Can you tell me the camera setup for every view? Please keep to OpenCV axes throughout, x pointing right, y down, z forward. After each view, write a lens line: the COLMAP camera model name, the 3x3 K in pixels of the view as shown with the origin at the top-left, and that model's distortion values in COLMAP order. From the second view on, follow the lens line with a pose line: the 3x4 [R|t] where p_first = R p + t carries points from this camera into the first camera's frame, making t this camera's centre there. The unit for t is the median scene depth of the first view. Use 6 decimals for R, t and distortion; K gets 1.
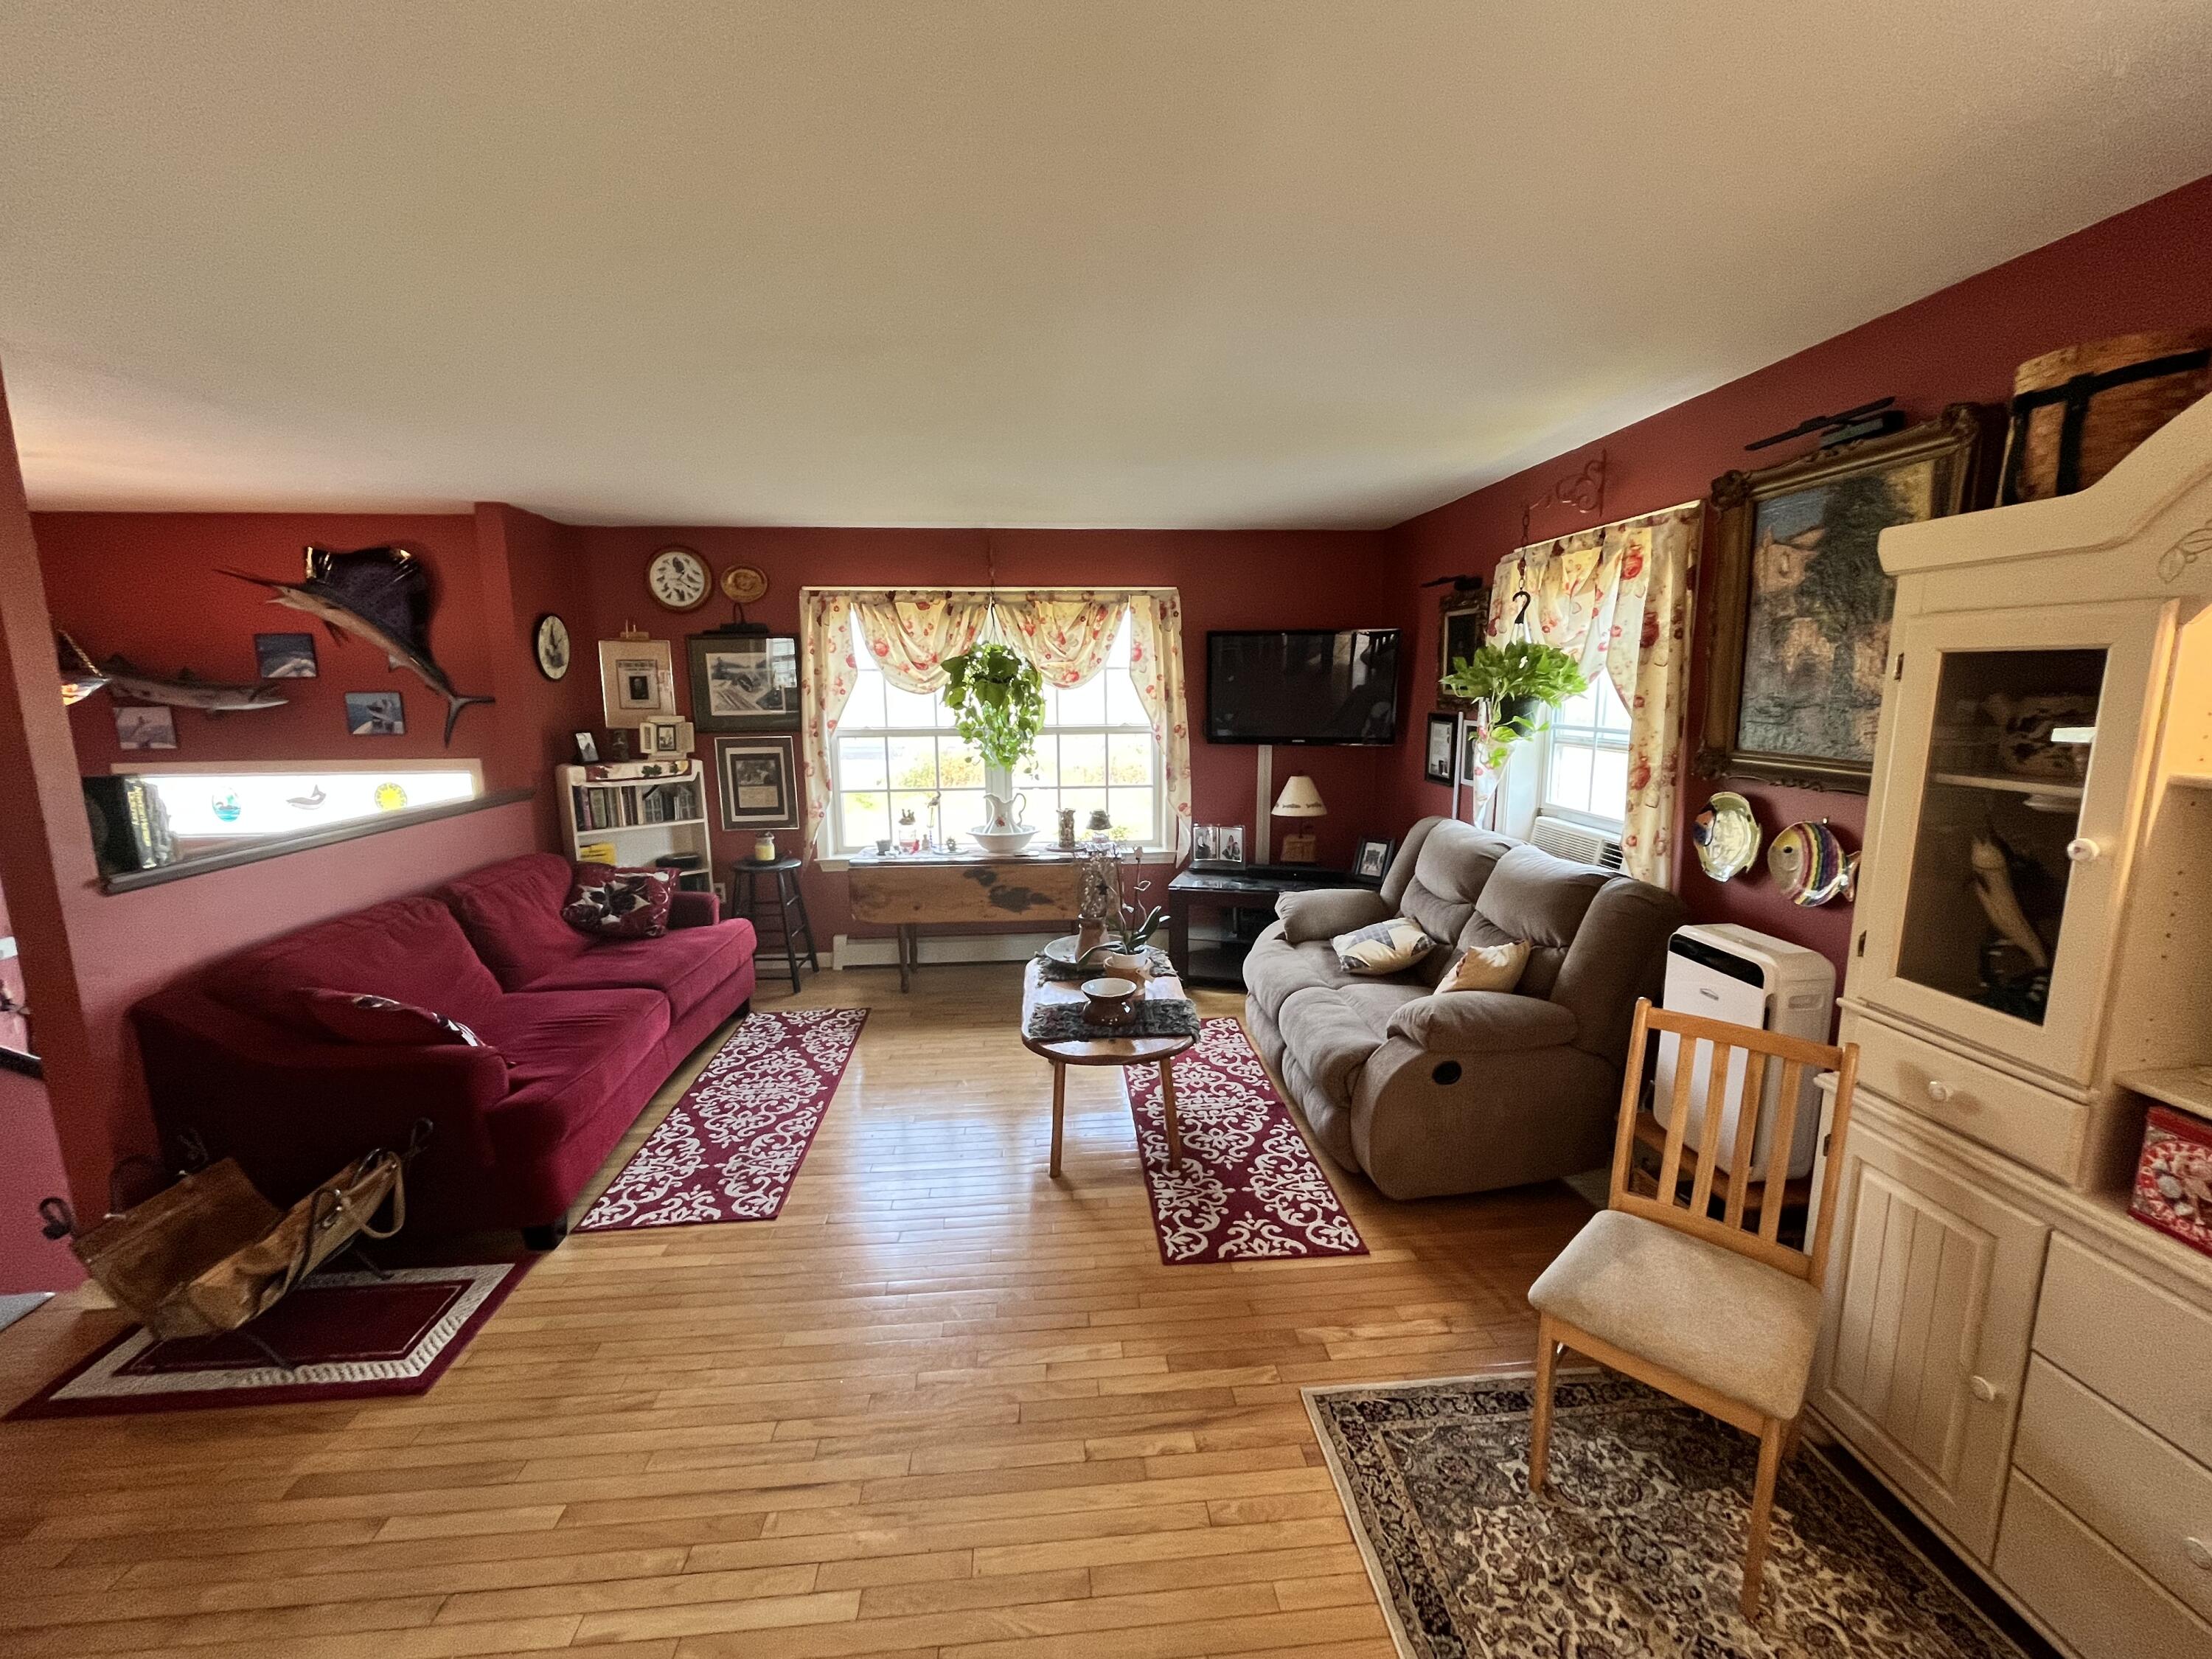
lens RADIAL K [[899.5, 0, 1106.0], [0, 899.5, 828.7], [0, 0, 1]] dist [0.007188, -0.001385]
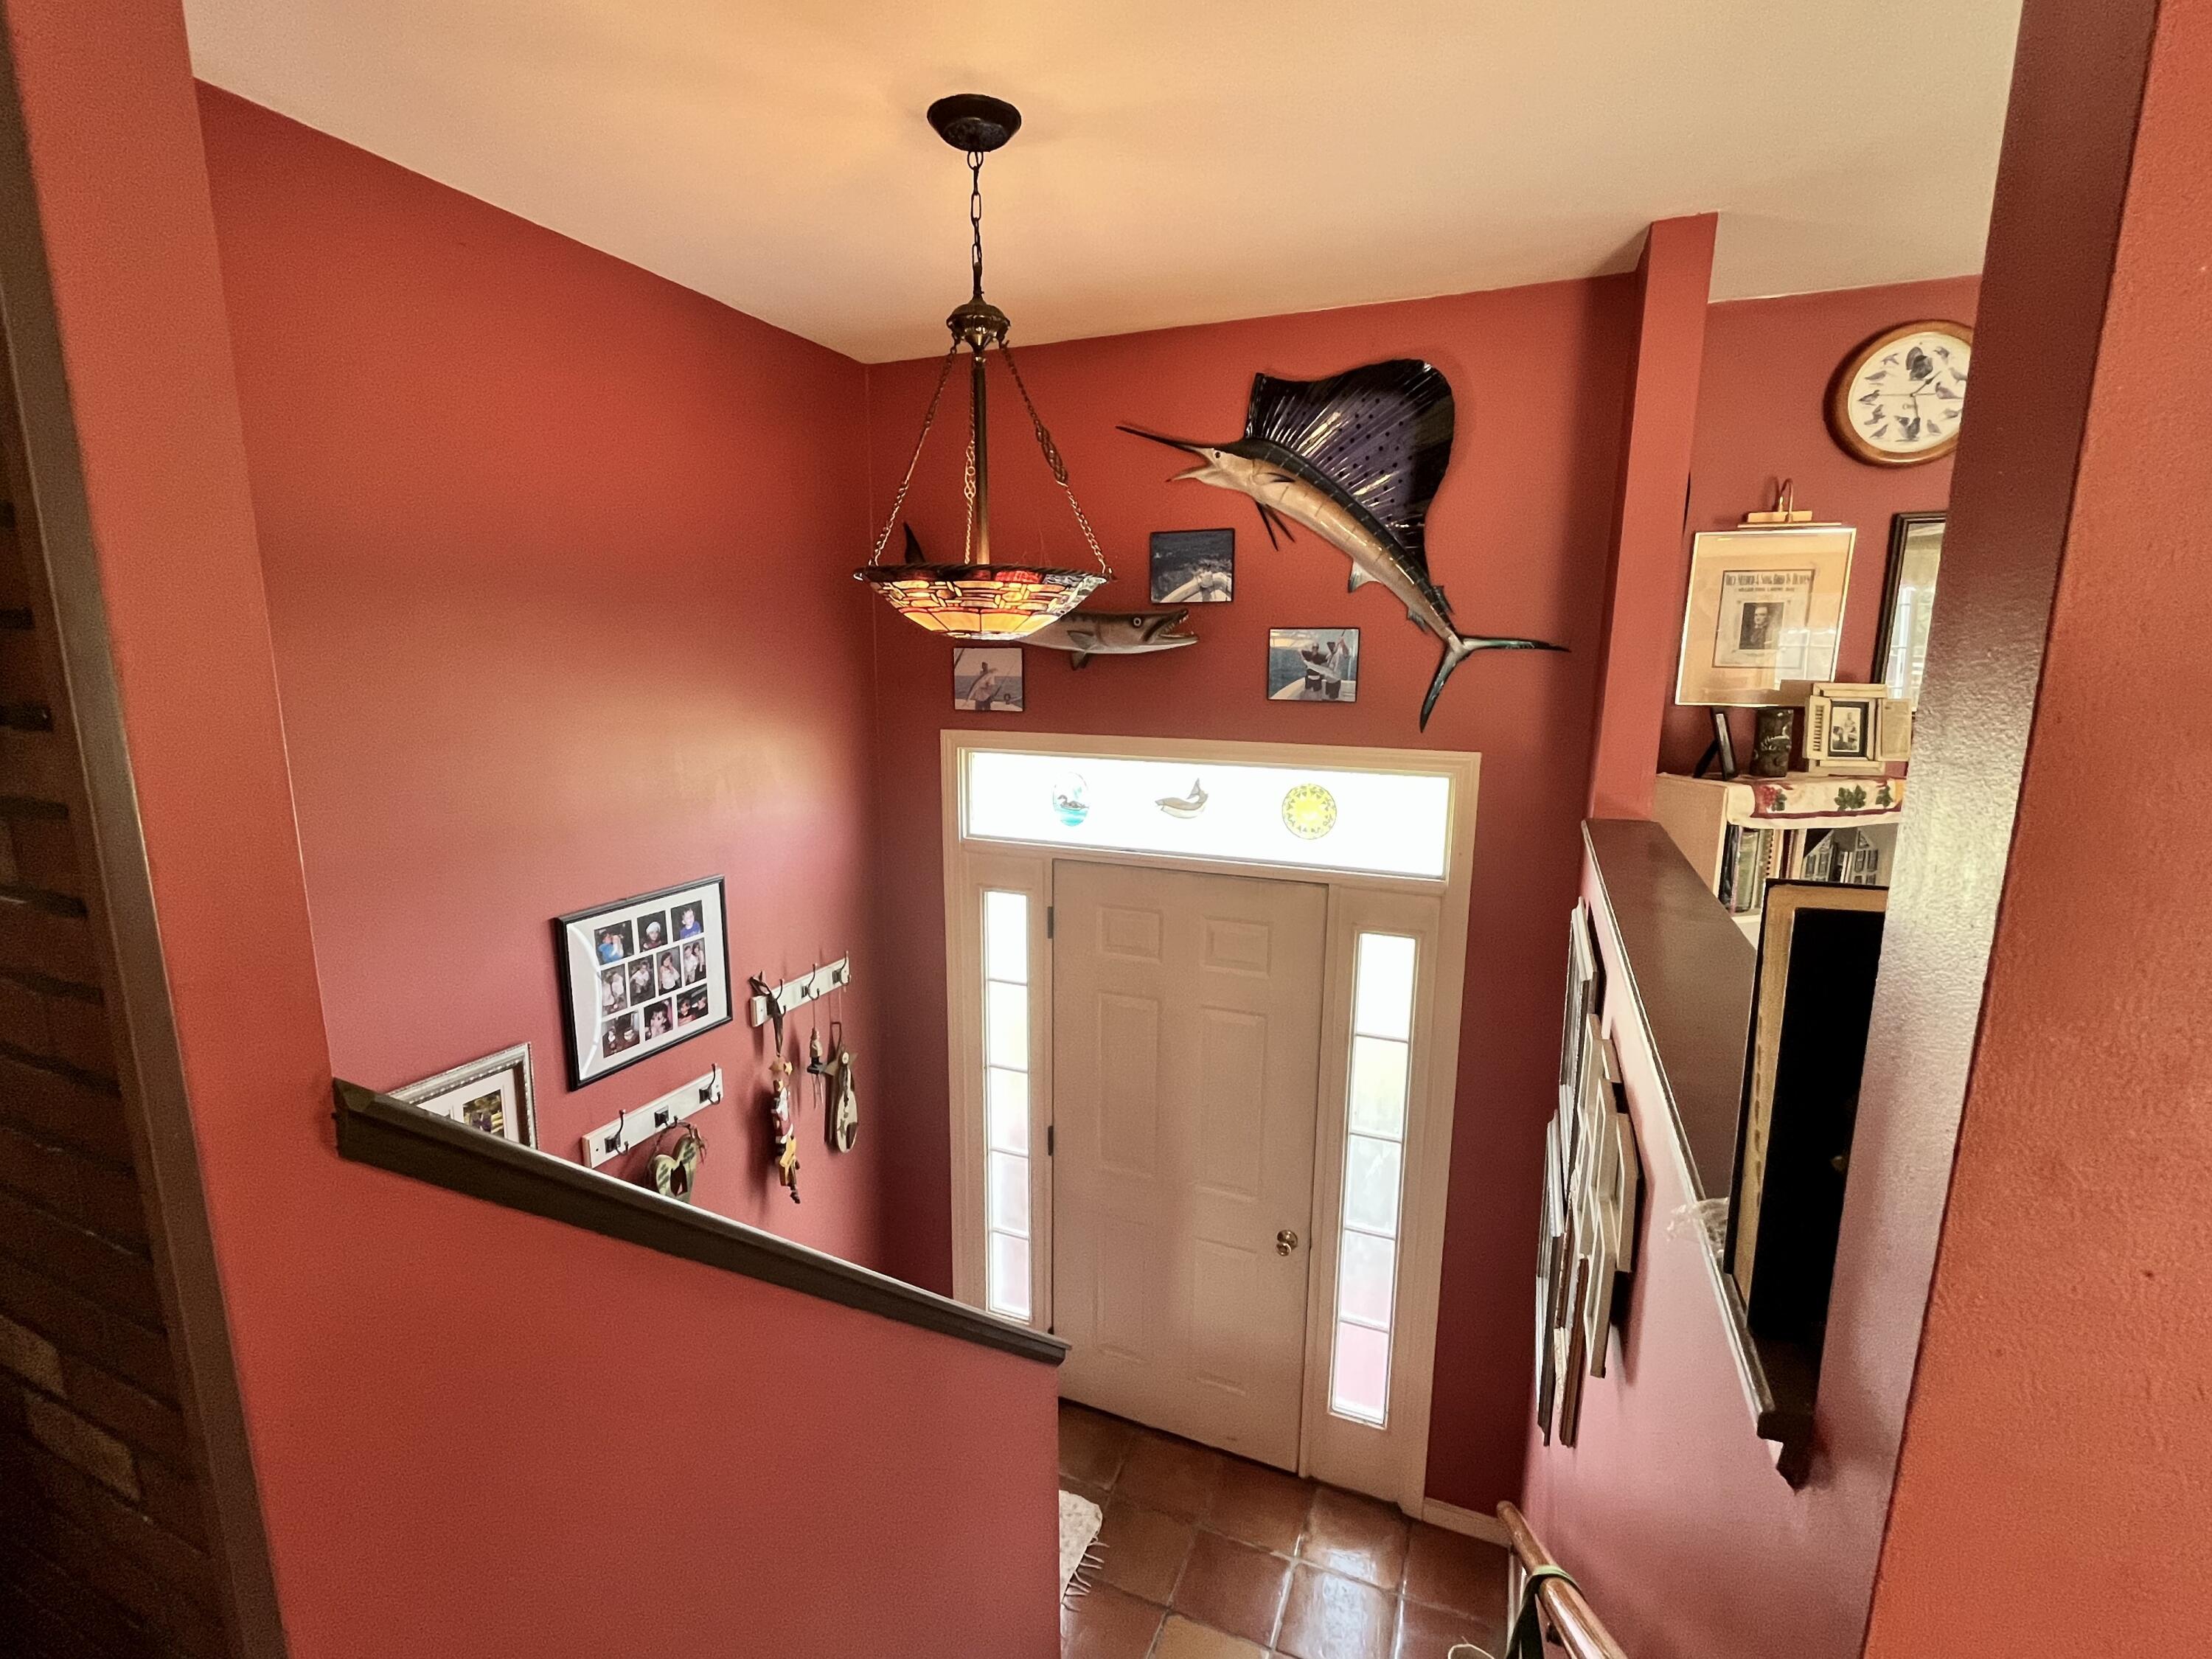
lens RADIAL K [[999.2, 0, 1105.1], [0, 999.2, 835.3], [0, 0, 1]] dist [-0.003053, -0.000764]
pose [[0.889821, 0.096115, -0.446073, -0.631620], [-0.088432, 0.995355, 0.038066, -0.031284], [0.447660, 0.005575, 0.894187, 0.367461]]
